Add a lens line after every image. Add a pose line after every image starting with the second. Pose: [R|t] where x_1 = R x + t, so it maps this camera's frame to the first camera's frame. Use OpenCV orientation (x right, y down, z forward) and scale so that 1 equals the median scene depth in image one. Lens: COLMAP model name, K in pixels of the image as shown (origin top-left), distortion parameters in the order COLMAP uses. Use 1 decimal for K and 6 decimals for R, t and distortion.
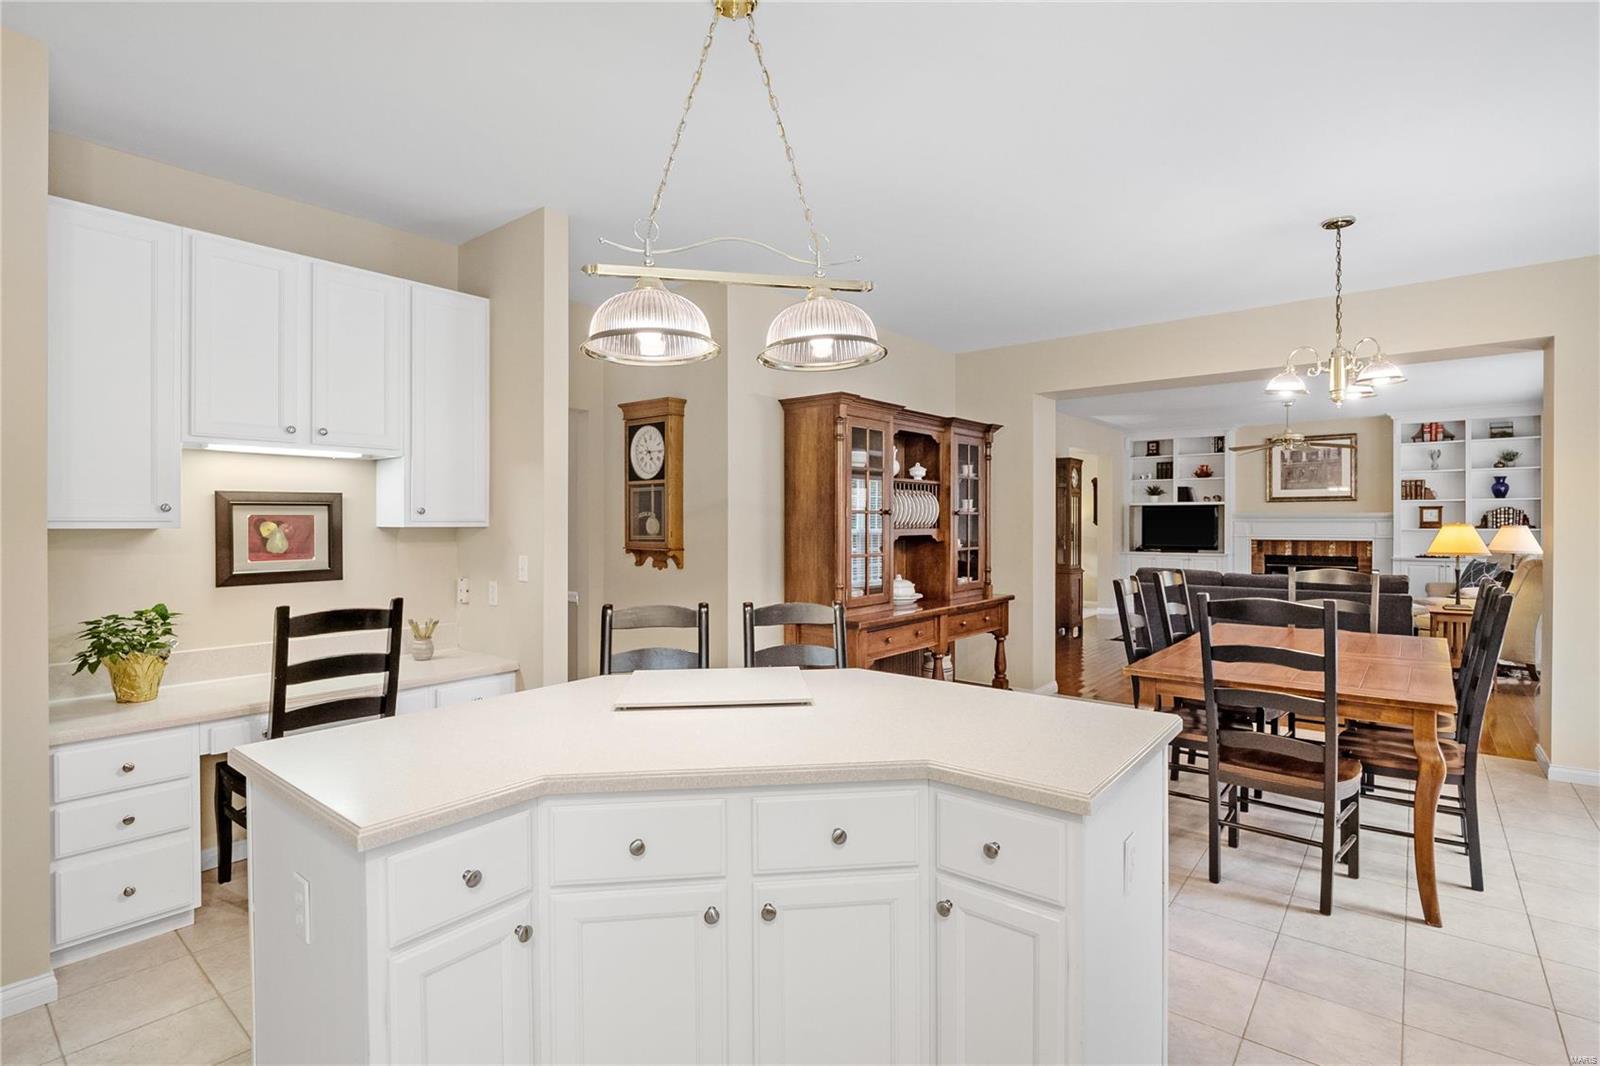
lens RADIAL K [[758.9, 0, 804.6], [0, 758.9, 528.5], [0, 0, 1]] dist [-0.002716, -0.005042]
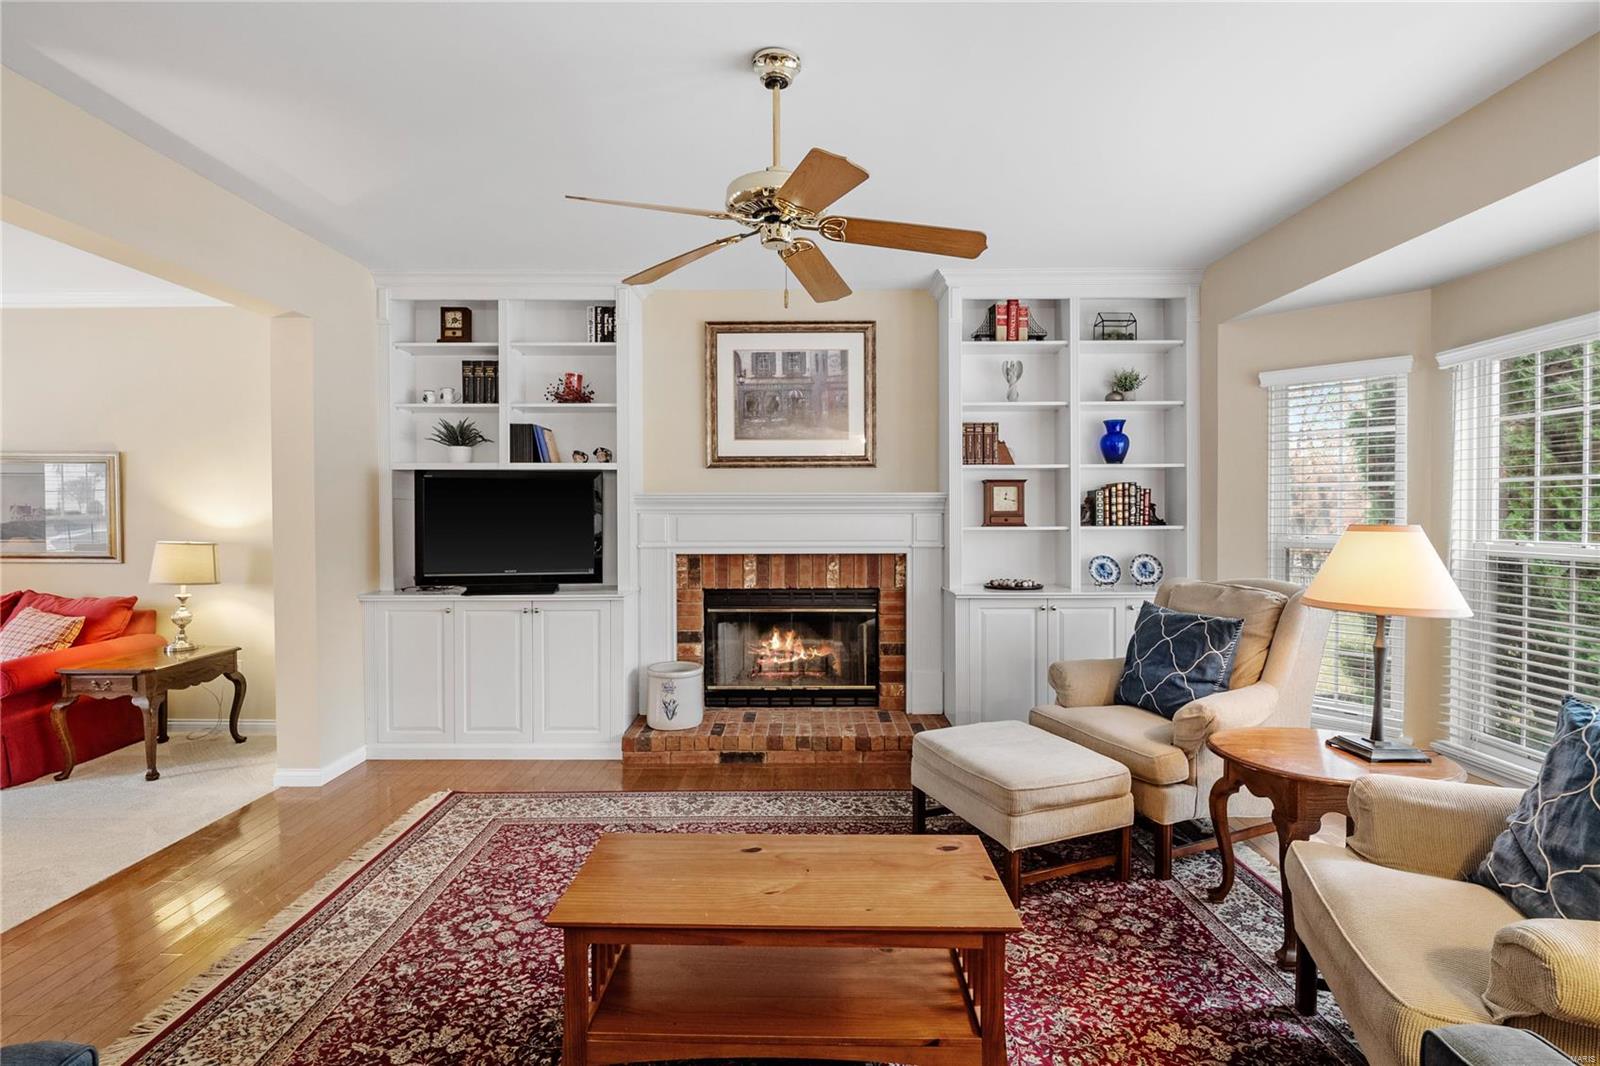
lens RADIAL K [[758.9, 0, 803.8], [0, 758.9, 522.9], [0, 0, 1]] dist [-0.002716, -0.005042]
pose [[0.782107, -0.010159, 0.623061, 0.429425], [0.007630, 0.999948, 0.006726, -0.006095], [-0.623098, -0.000507, 0.782144, 0.702682]]
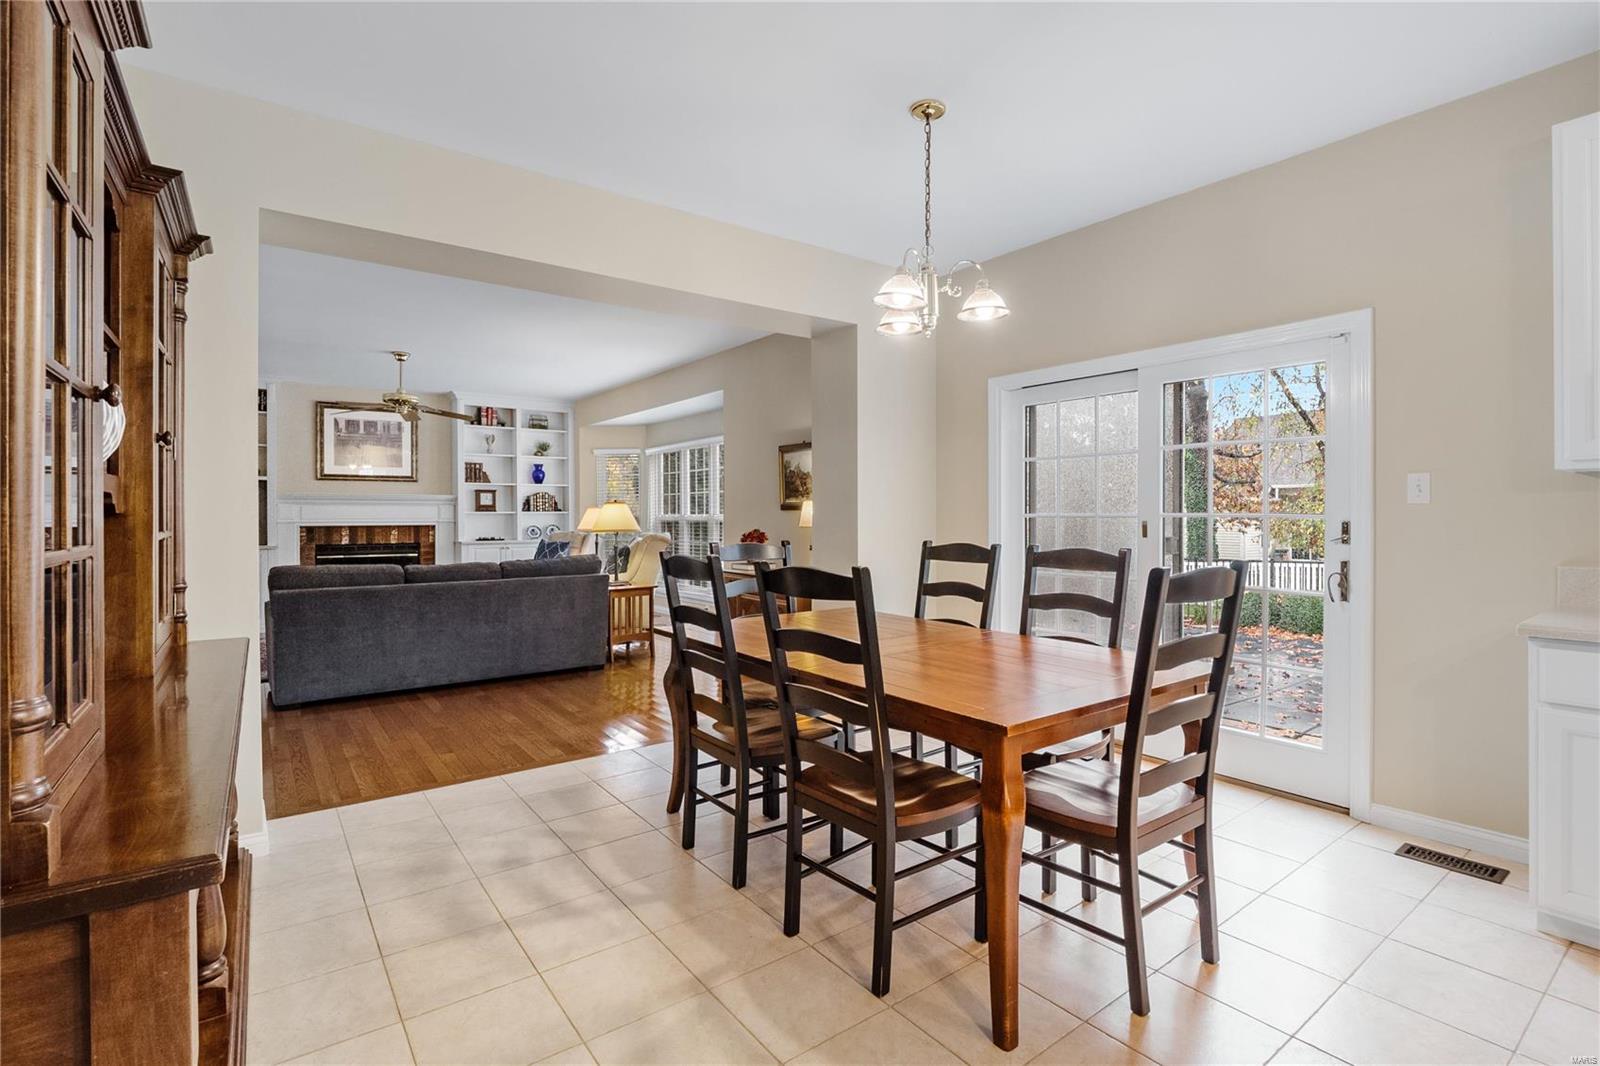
lens RADIAL K [[758.9, 0, 812.8], [0, 758.9, 518.2], [0, 0, 1]] dist [-0.002716, -0.005042]
pose [[0.249465, -0.002272, 0.968381, -0.045020], [0.011062, 0.999939, -0.000504, 0.014016], [-0.968321, 0.010838, 0.249474, 0.323209]]
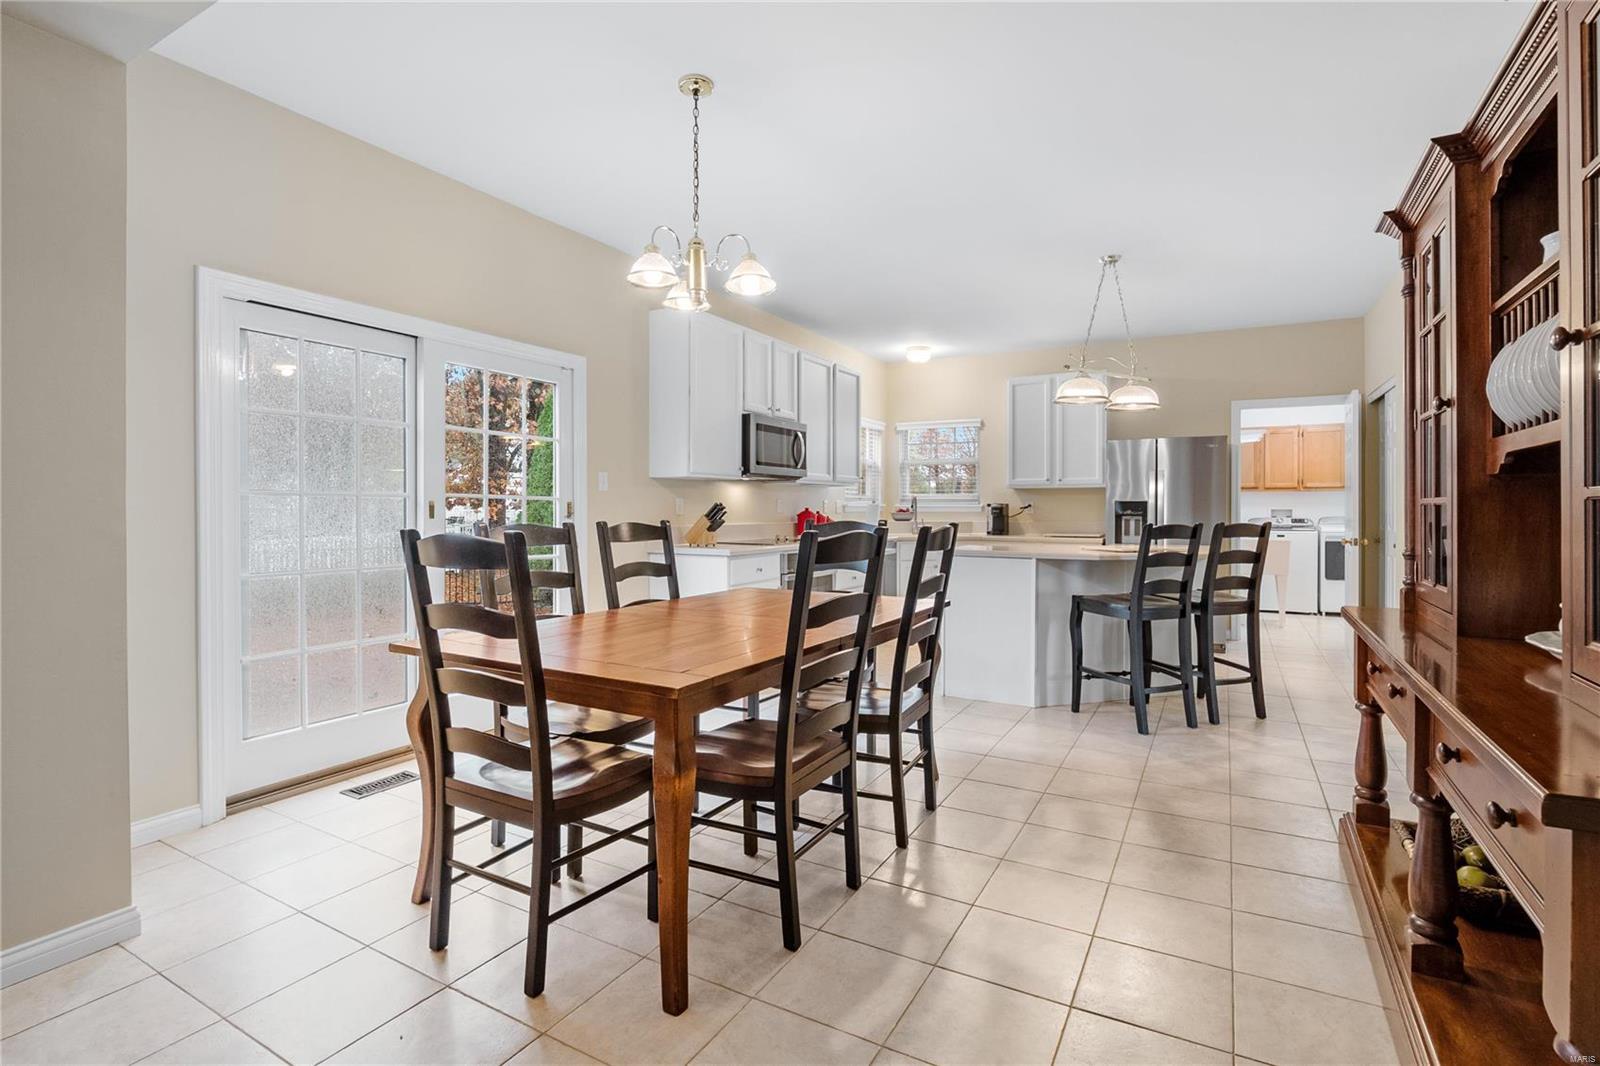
lens RADIAL K [[758.9, 0, 797.0], [0, 758.9, 513.3], [0, 0, 1]] dist [-0.002716, -0.005042]
pose [[-0.987296, 0.002627, -0.158871, 0.264656], [0.000480, 0.999908, 0.013549, 0.018300], [0.158892, 0.013301, -0.987206, 0.656553]]
